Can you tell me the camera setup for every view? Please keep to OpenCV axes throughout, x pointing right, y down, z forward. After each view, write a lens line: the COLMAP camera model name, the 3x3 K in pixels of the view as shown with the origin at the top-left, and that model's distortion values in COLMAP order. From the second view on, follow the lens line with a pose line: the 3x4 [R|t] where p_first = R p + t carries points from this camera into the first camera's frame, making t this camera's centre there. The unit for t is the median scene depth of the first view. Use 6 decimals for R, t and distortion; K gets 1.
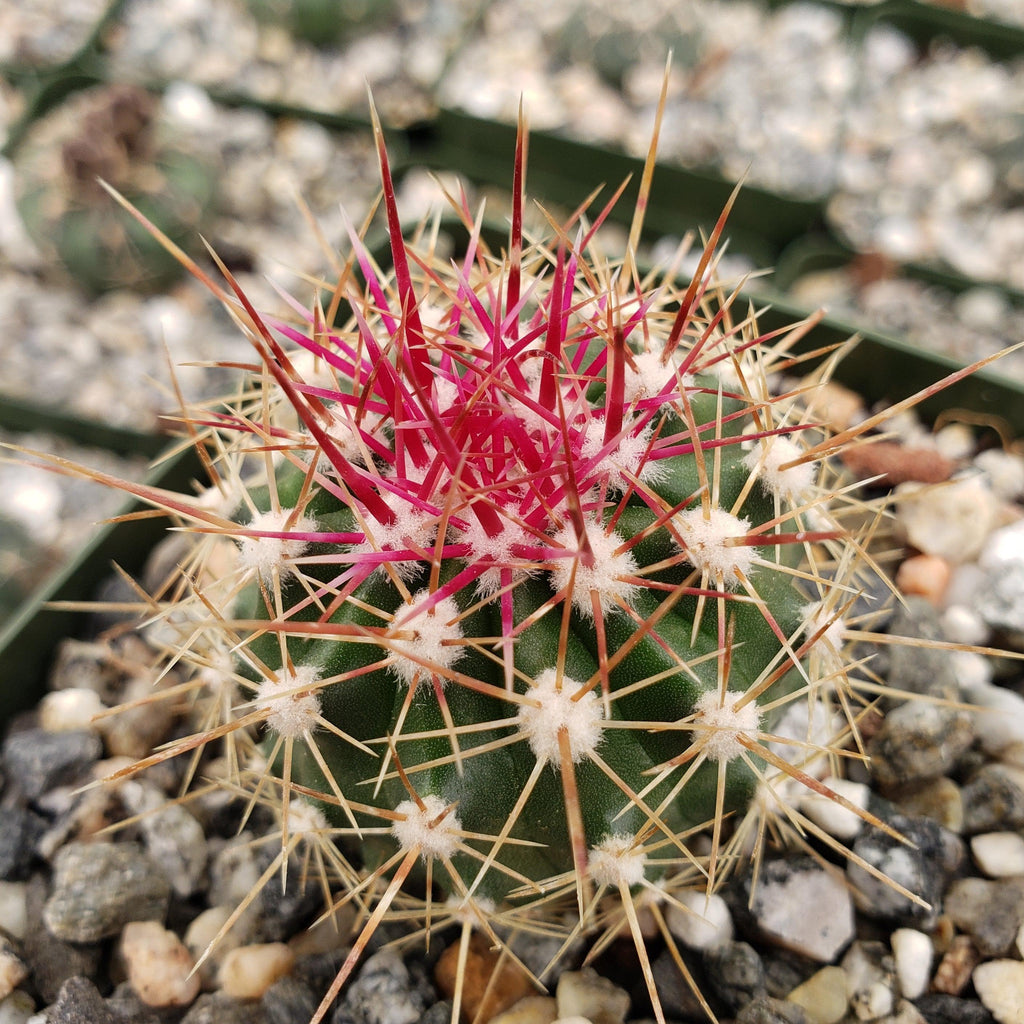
lens RADIAL K [[1356.3, 0, 530.0], [0, 1356.3, 484.2], [0, 0, 1]] dist [-0.138346, 0.092913]
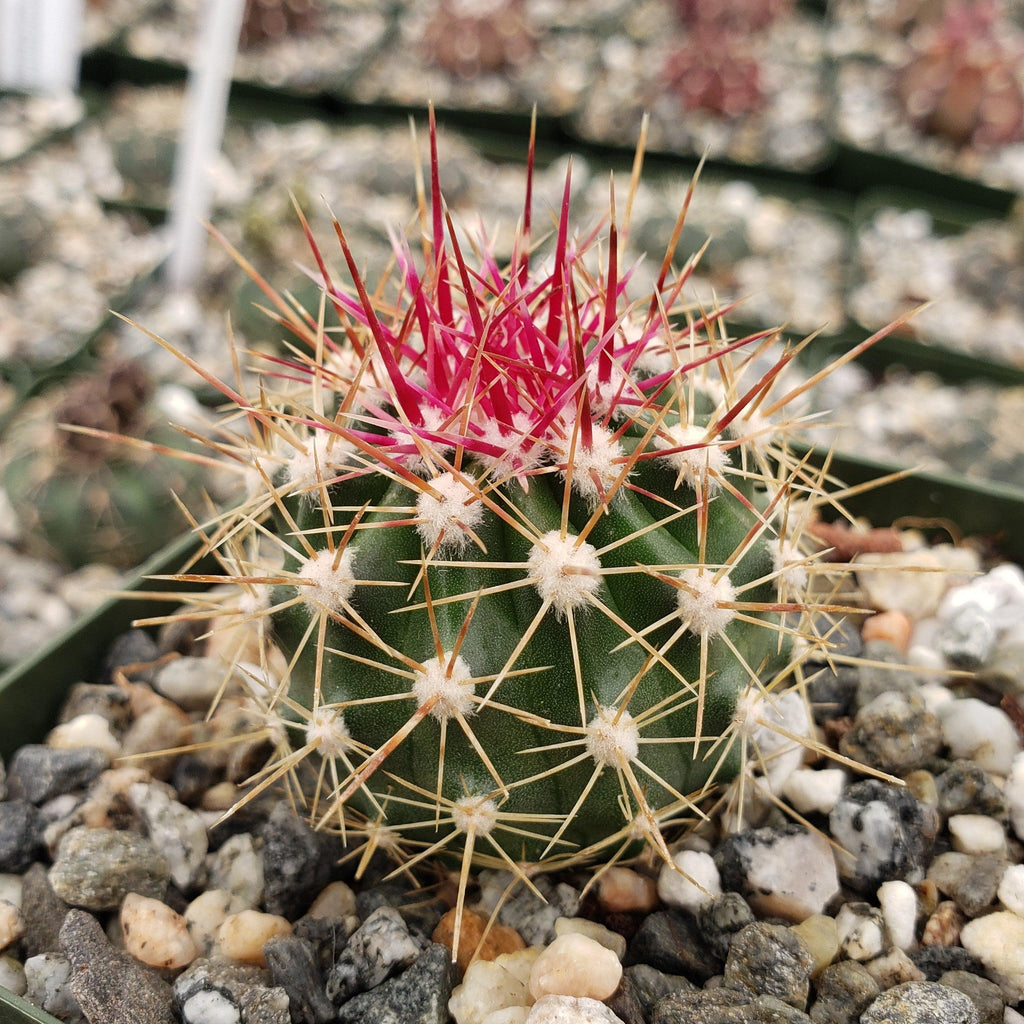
lens RADIAL K [[1458.6, 0, 514.4], [0, 1458.6, 410.4], [0, 0, 1]] dist [-0.028785, -0.193300]
pose [[0.999685, 0.018217, 0.017270, -0.036165], [-0.010561, 0.929370, -0.368999, 0.413452], [-0.022773, 0.368700, 0.929269, -0.176925]]
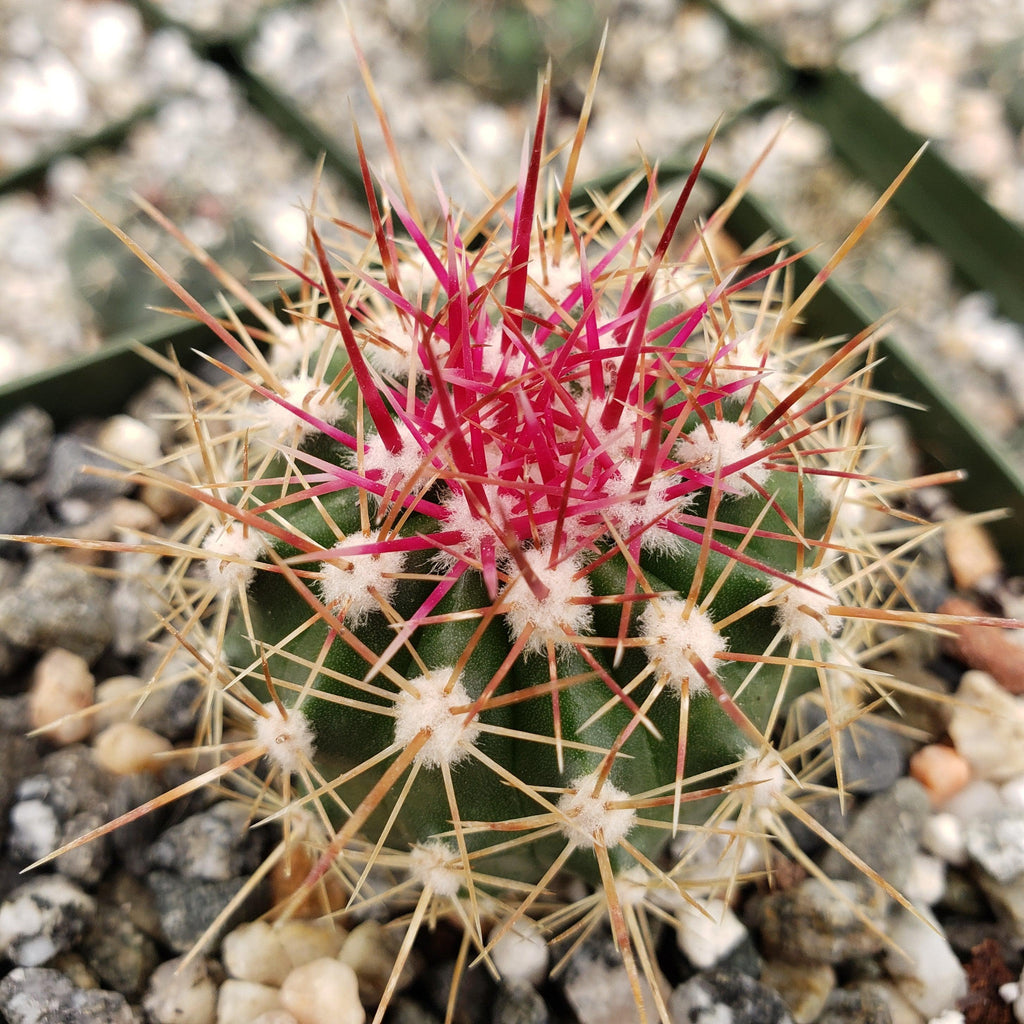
lens RADIAL K [[1308.6, 0, 494.6], [0, 1308.6, 483.6], [0, 0, 1]] dist [-0.147894, 0.110730]
pose [[0.847662, 0.498819, -0.180688, 0.114700], [-0.477919, 0.865817, 0.148169, -0.103545], [0.230353, -0.039243, 0.972316, 0.096016]]
